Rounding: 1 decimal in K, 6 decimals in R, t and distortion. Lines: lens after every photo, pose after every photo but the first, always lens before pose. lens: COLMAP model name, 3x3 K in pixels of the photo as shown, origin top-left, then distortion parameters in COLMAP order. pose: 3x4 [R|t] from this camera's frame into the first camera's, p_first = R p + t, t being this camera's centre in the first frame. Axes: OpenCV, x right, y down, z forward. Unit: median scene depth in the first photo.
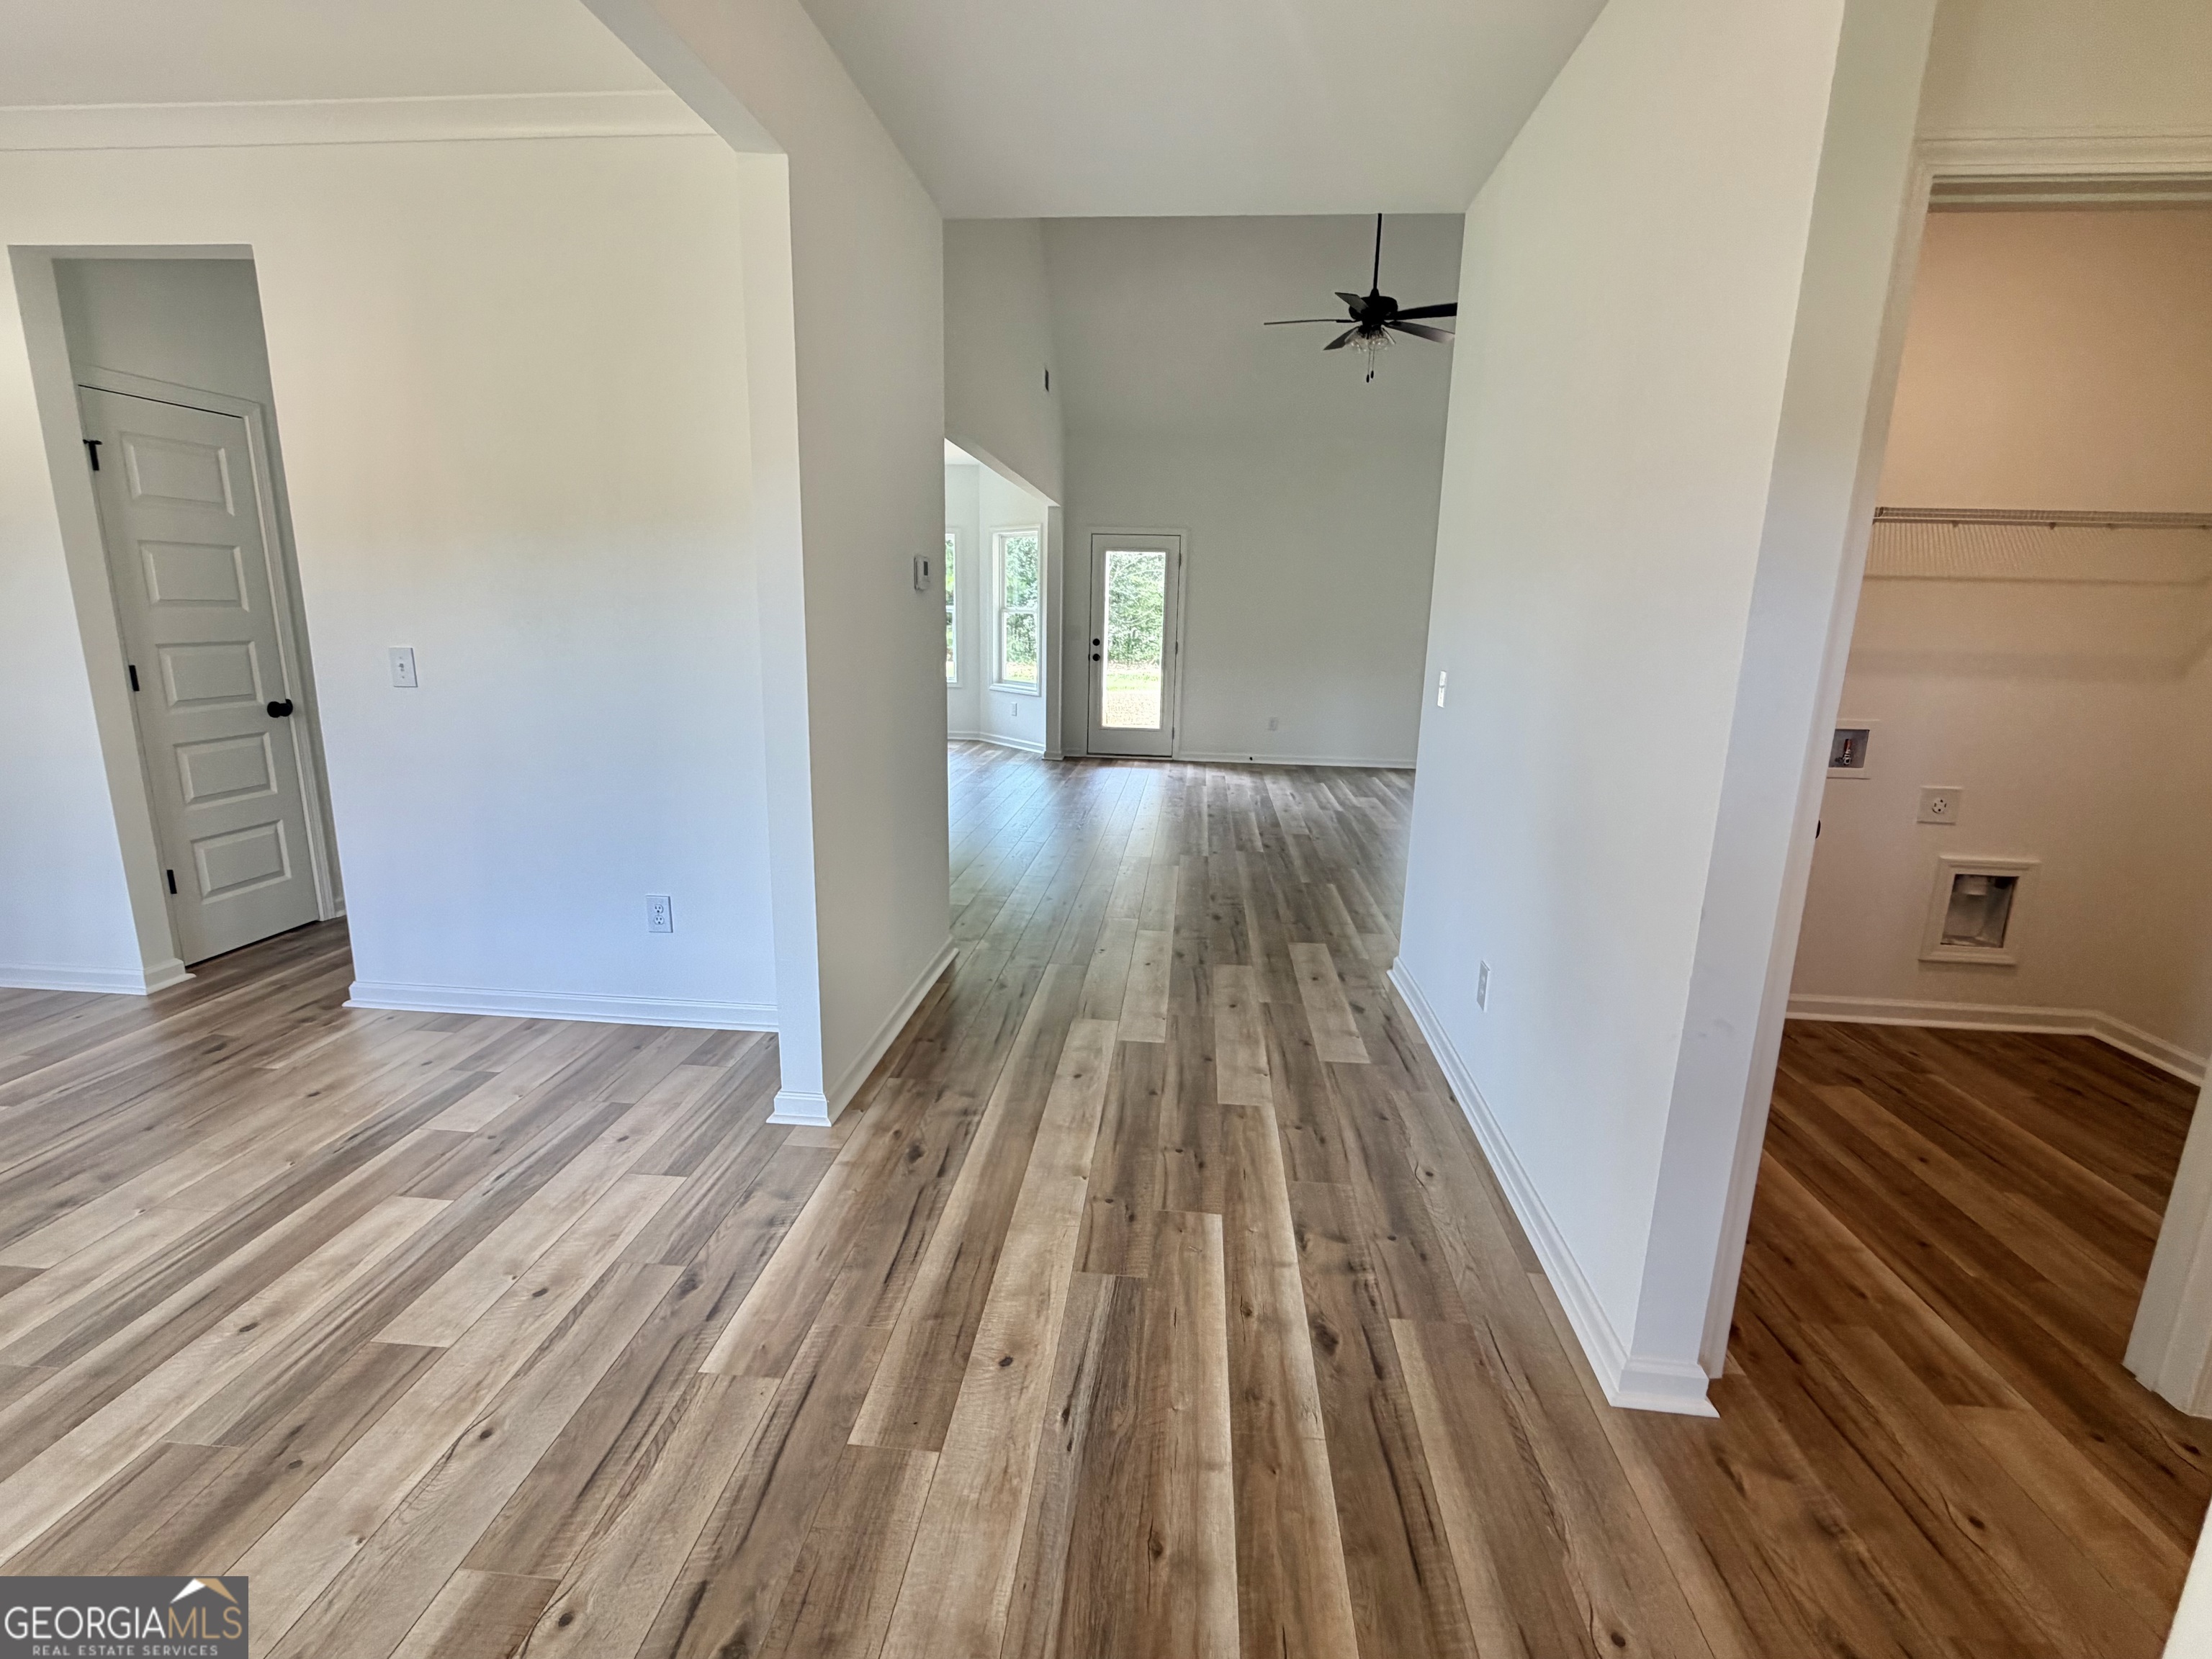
lens RADIAL K [[1020.7, 0, 1107.9], [0, 1020.7, 833.1], [0, 0, 1]] dist [-0.001334, 0.000197]
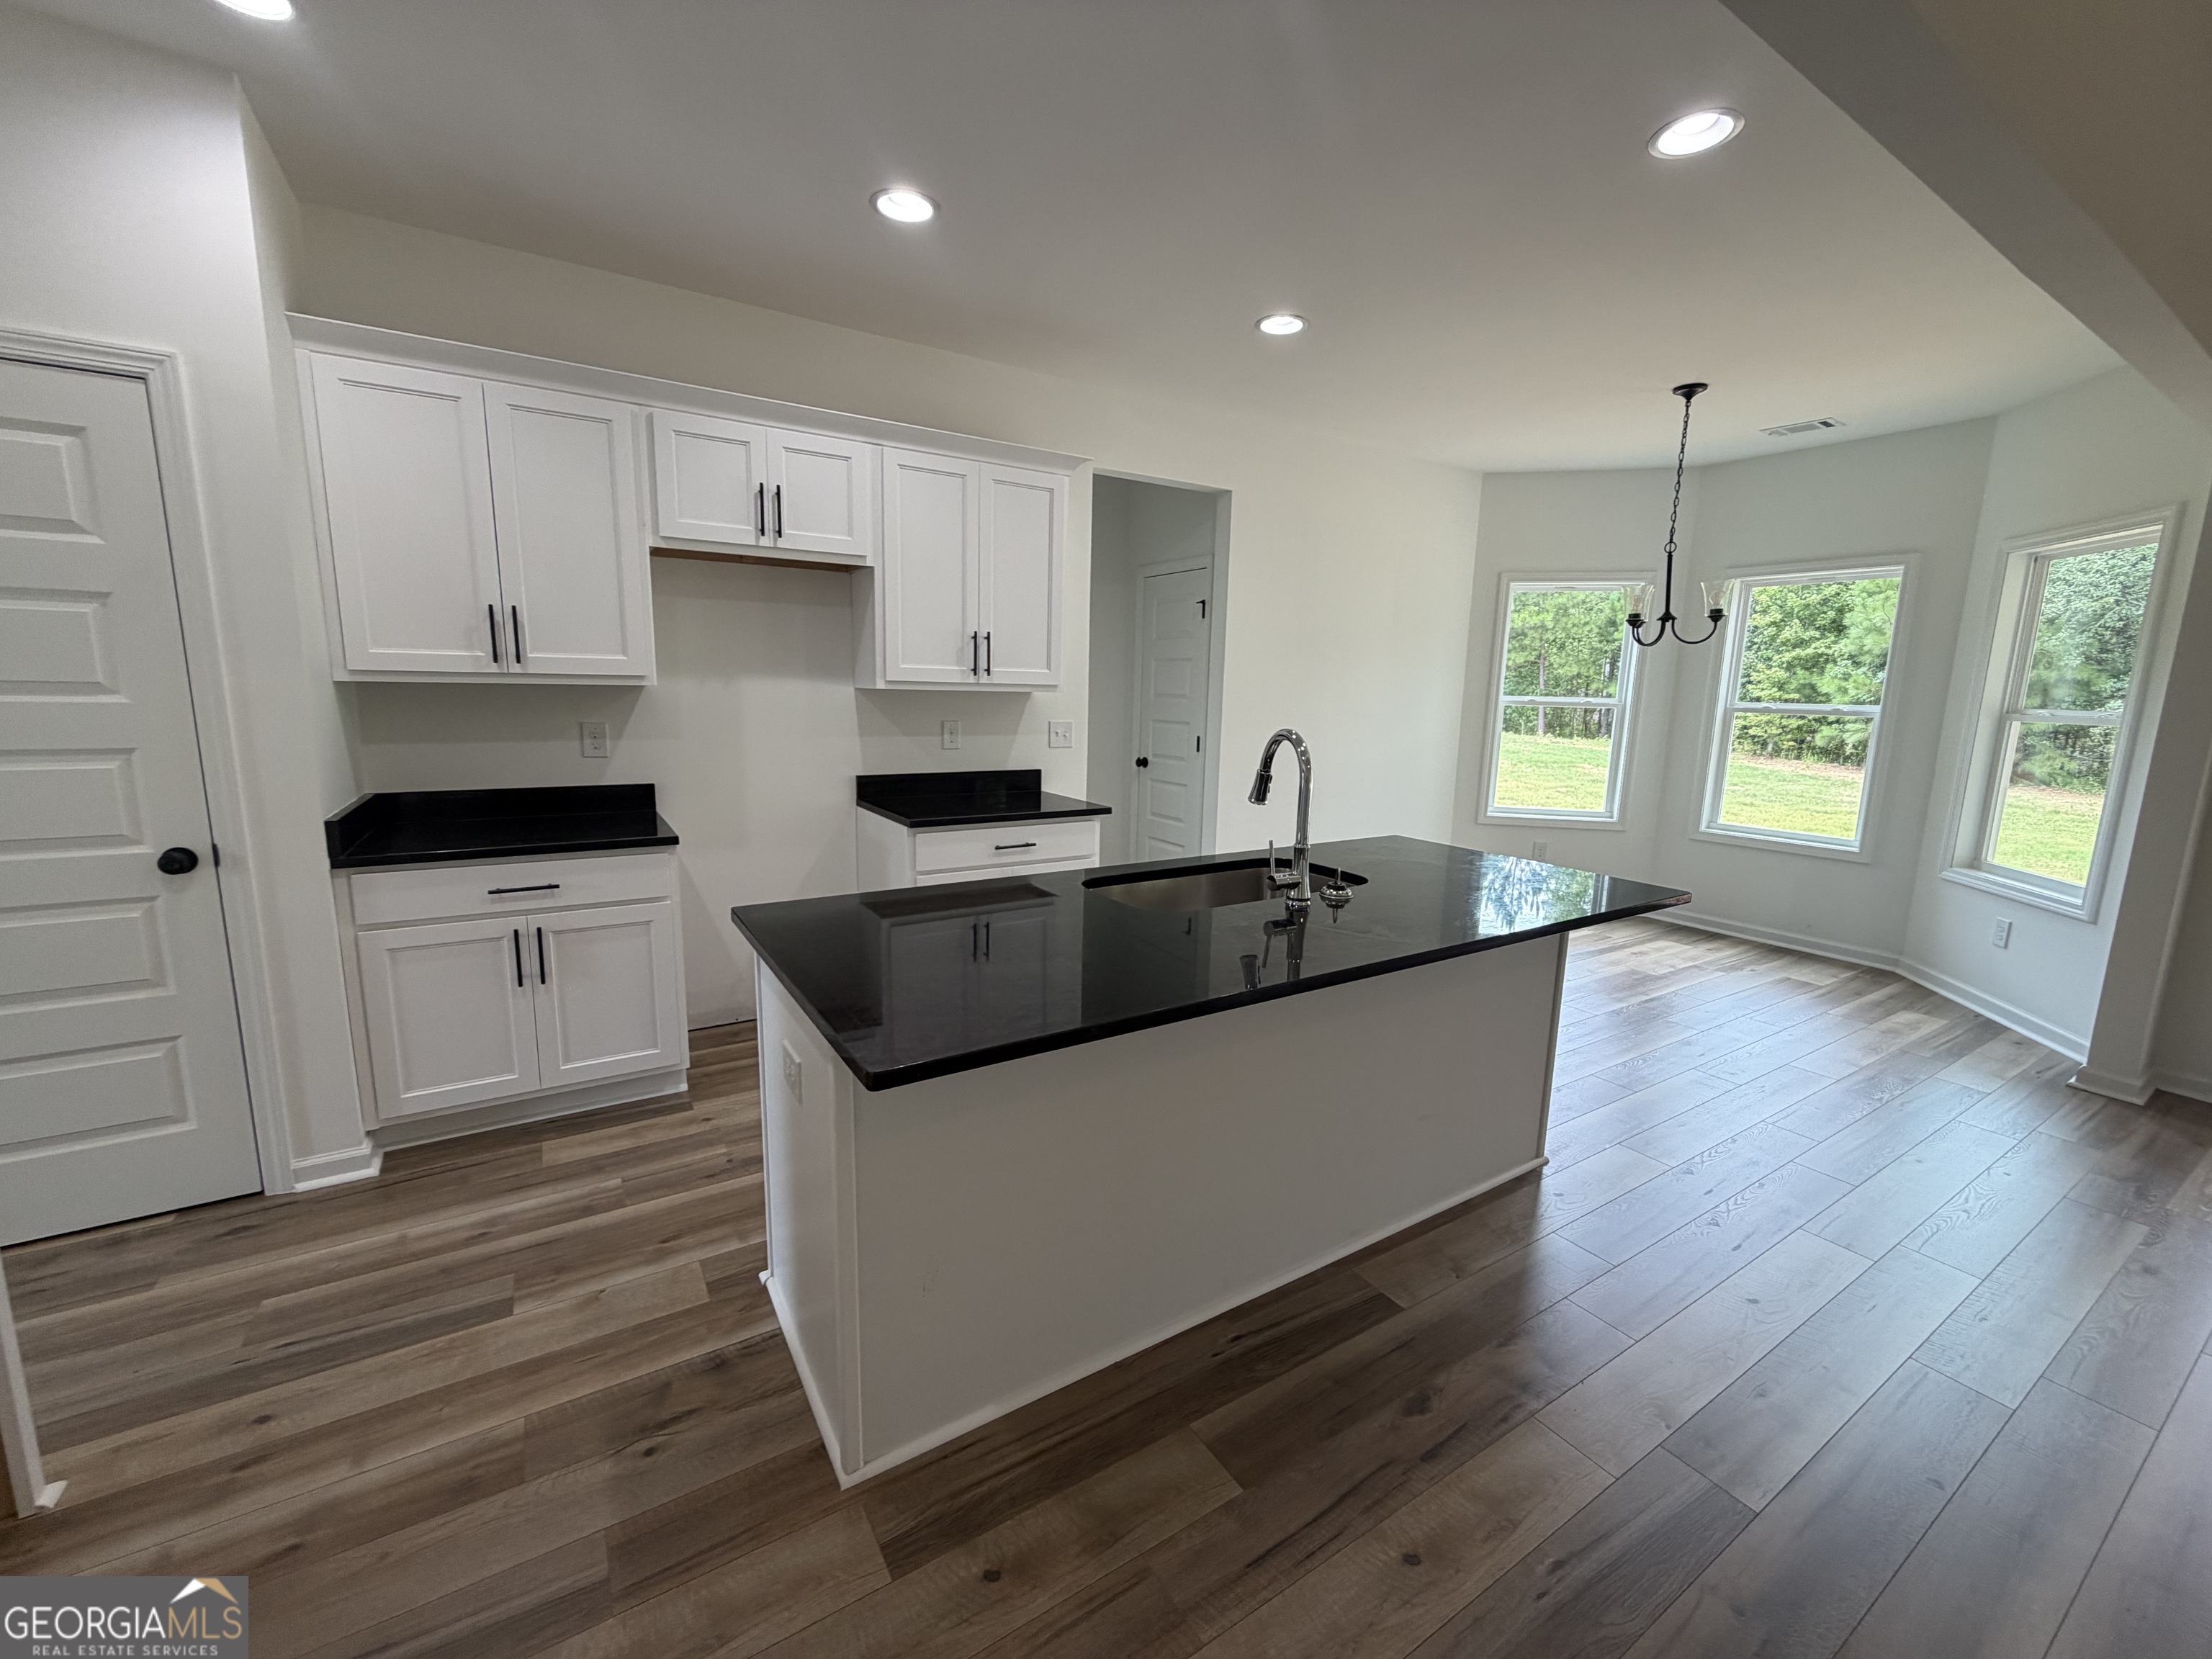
lens RADIAL K [[883.5, 0, 1089.9], [0, 883.5, 836.8], [0, 0, 1]] dist [0.001362, -0.000686]
pose [[0.598544, 0.126480, -0.791042, -0.125459], [-0.181057, 0.983265, 0.020218, -0.412379], [0.780361, 0.131122, 0.611428, 1.851746]]
